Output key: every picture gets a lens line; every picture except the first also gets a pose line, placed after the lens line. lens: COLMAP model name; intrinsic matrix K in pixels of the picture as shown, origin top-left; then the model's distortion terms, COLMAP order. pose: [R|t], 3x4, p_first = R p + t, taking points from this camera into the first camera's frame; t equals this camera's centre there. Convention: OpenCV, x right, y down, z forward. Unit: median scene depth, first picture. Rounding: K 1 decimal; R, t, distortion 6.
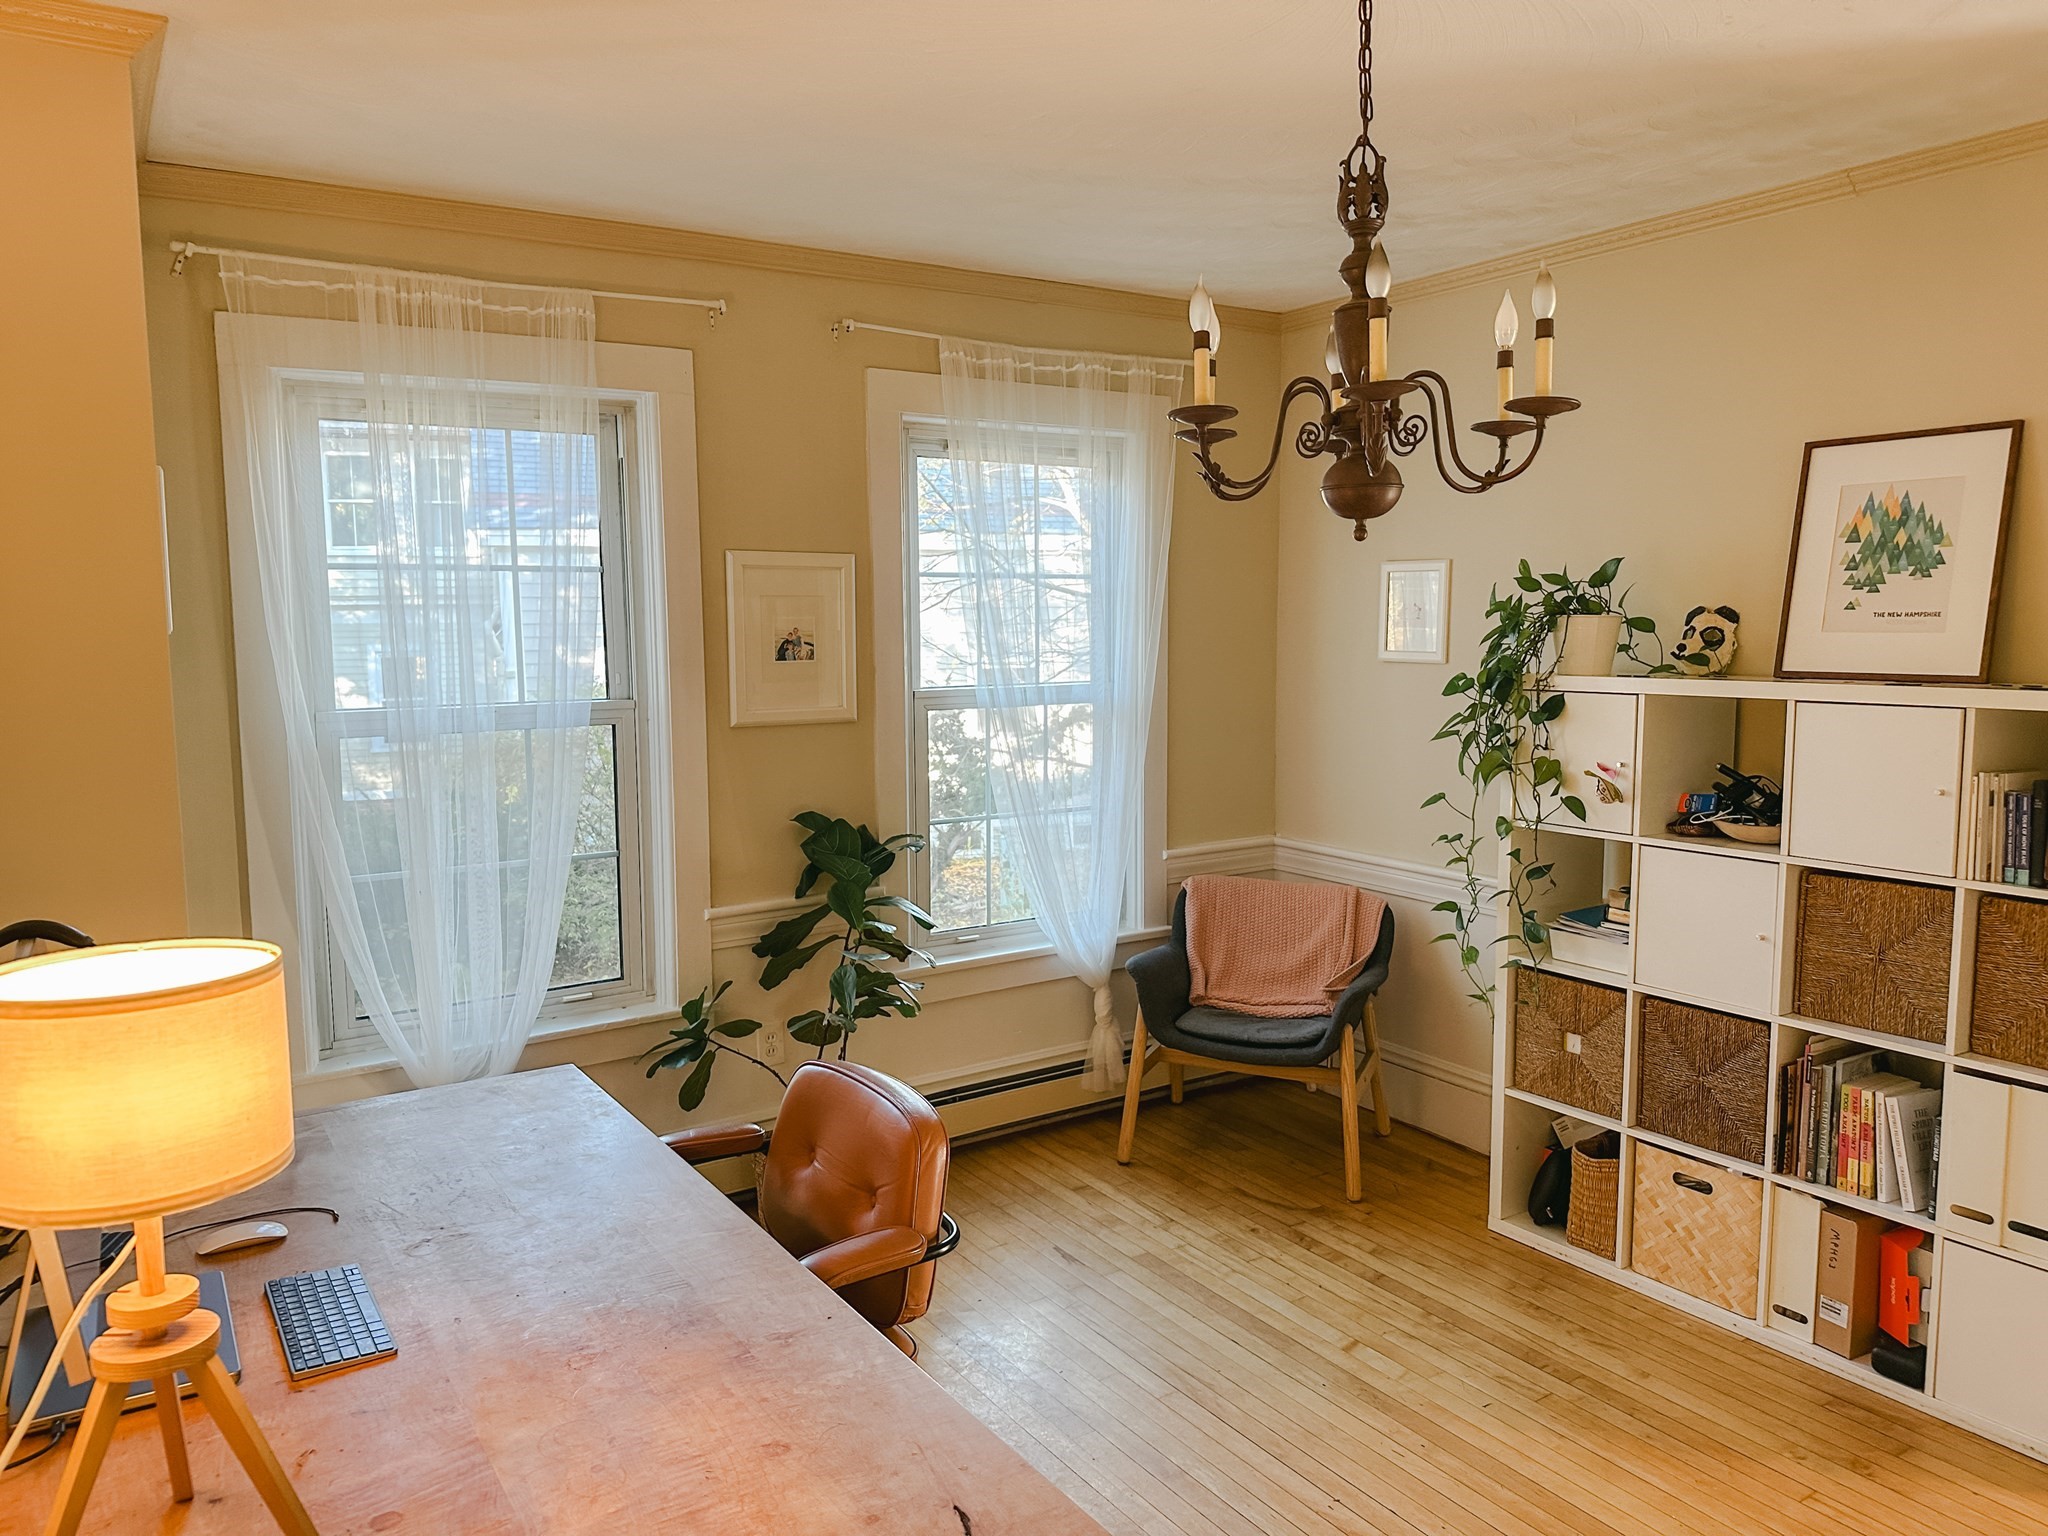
lens RADIAL K [[1443.3, 0, 1024.0], [0, 1443.3, 768.0], [0, 0, 1]] dist [0.107985, -0.144890]
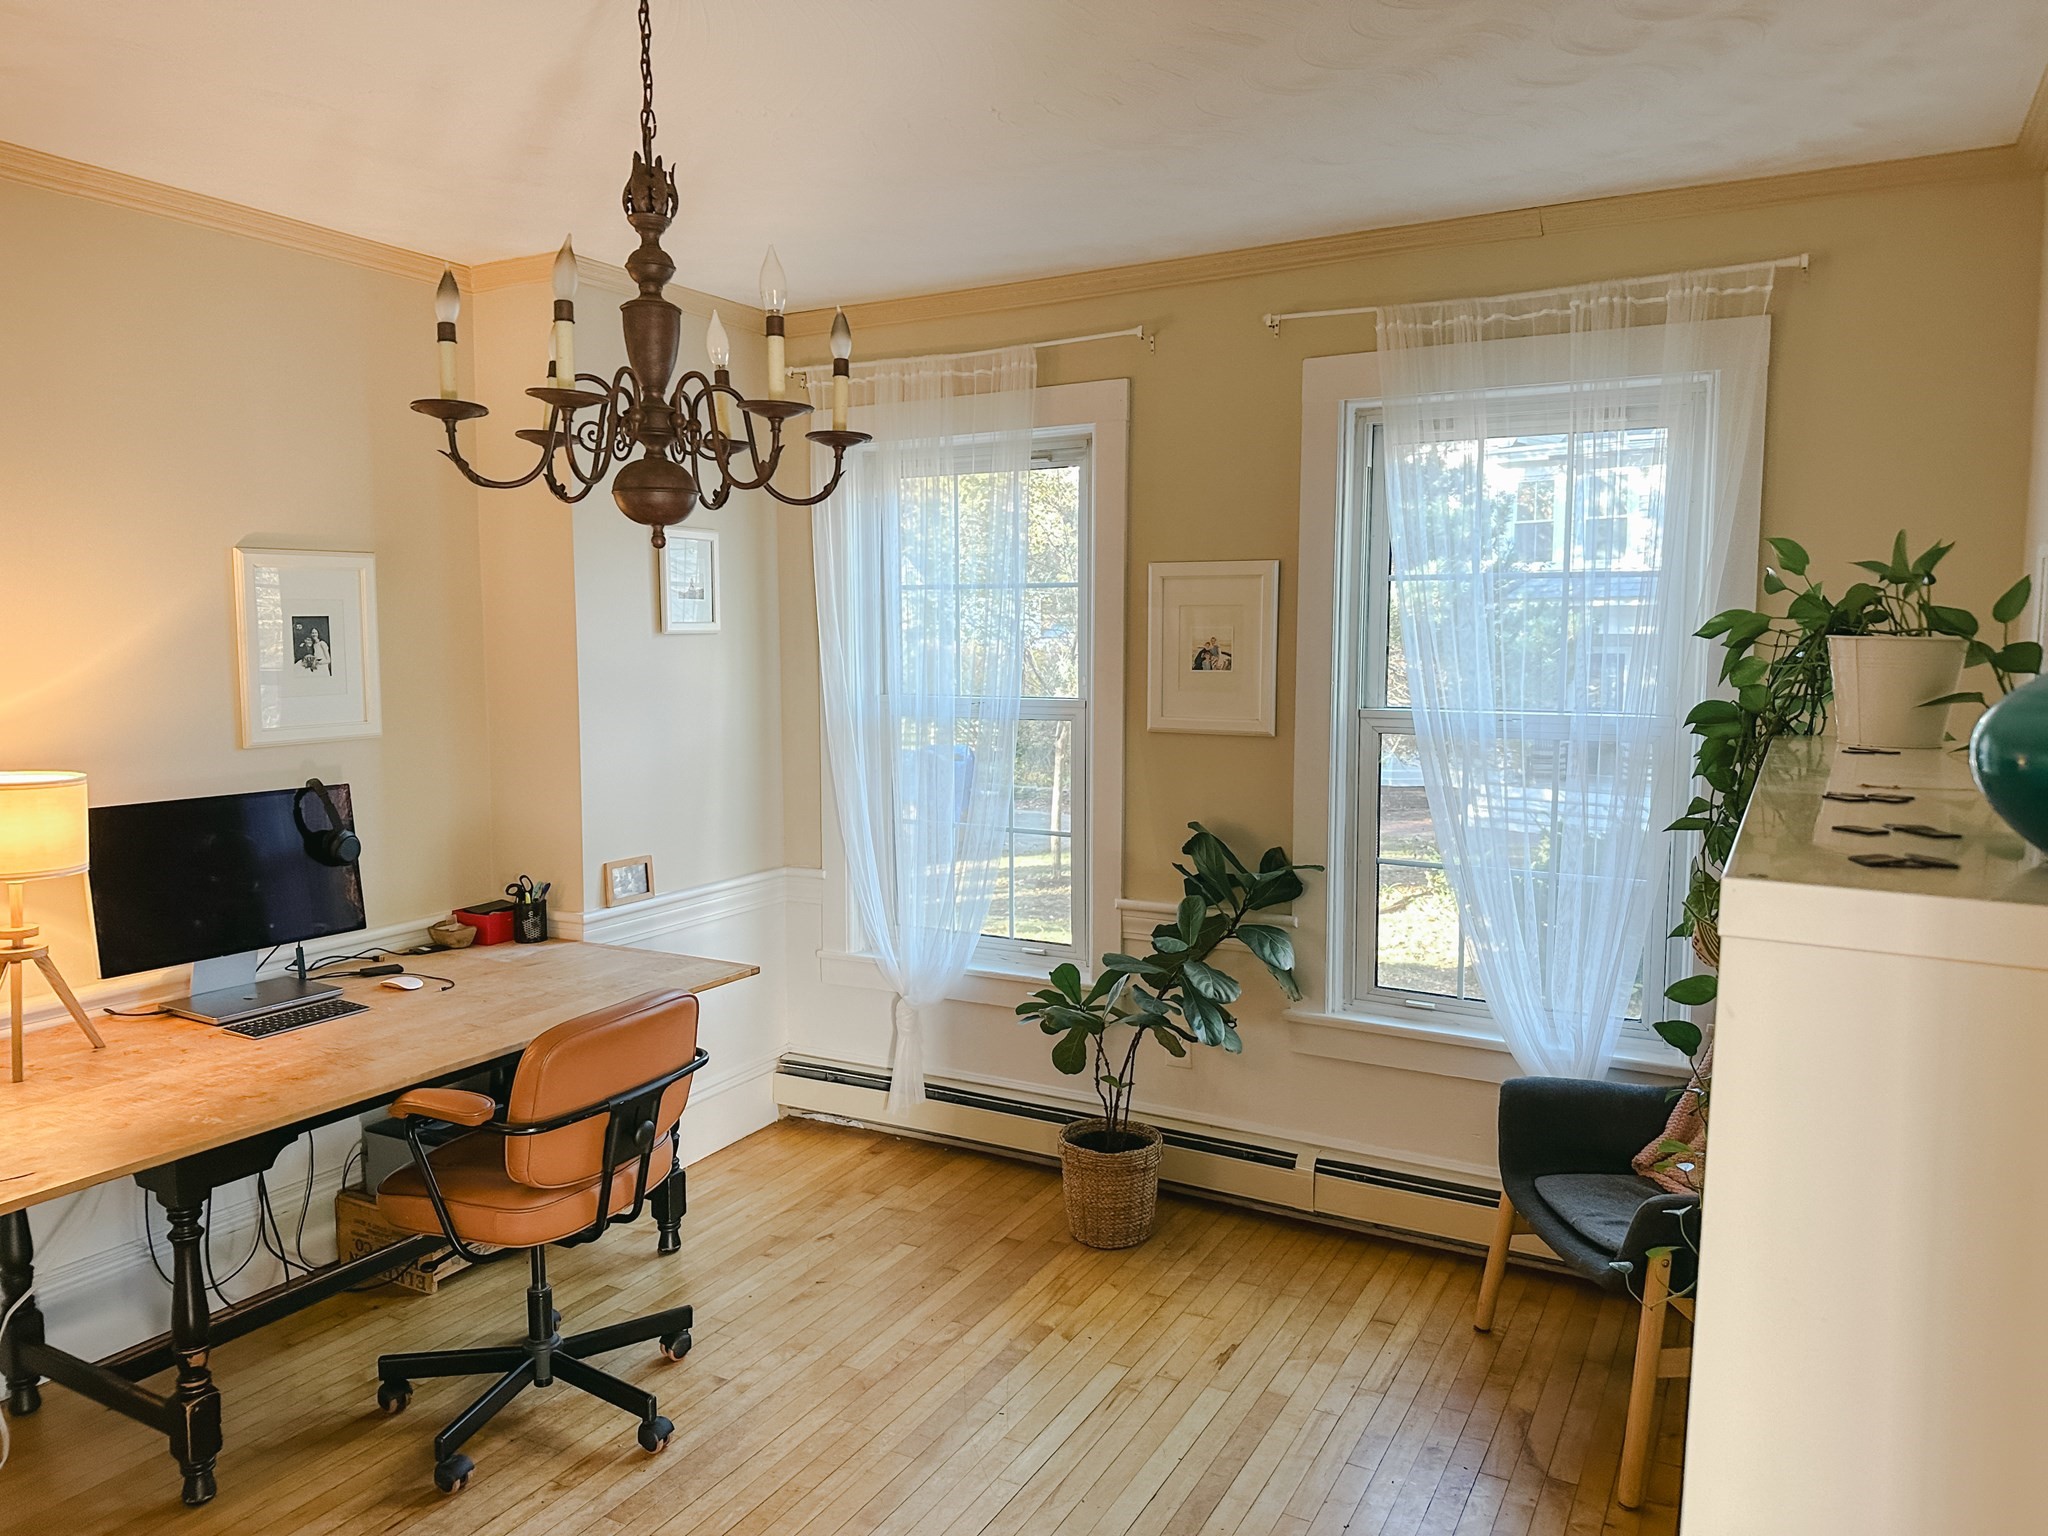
lens RADIAL K [[1447.0, 0, 1020.1], [0, 1447.0, 763.1], [0, 0, 1]] dist [0.056726, -0.073539]
pose [[0.467013, 0.088807, -0.879779, 0.660001], [-0.096321, 0.994133, 0.049220, -0.047560], [0.878988, 0.061755, 0.472827, 0.423641]]
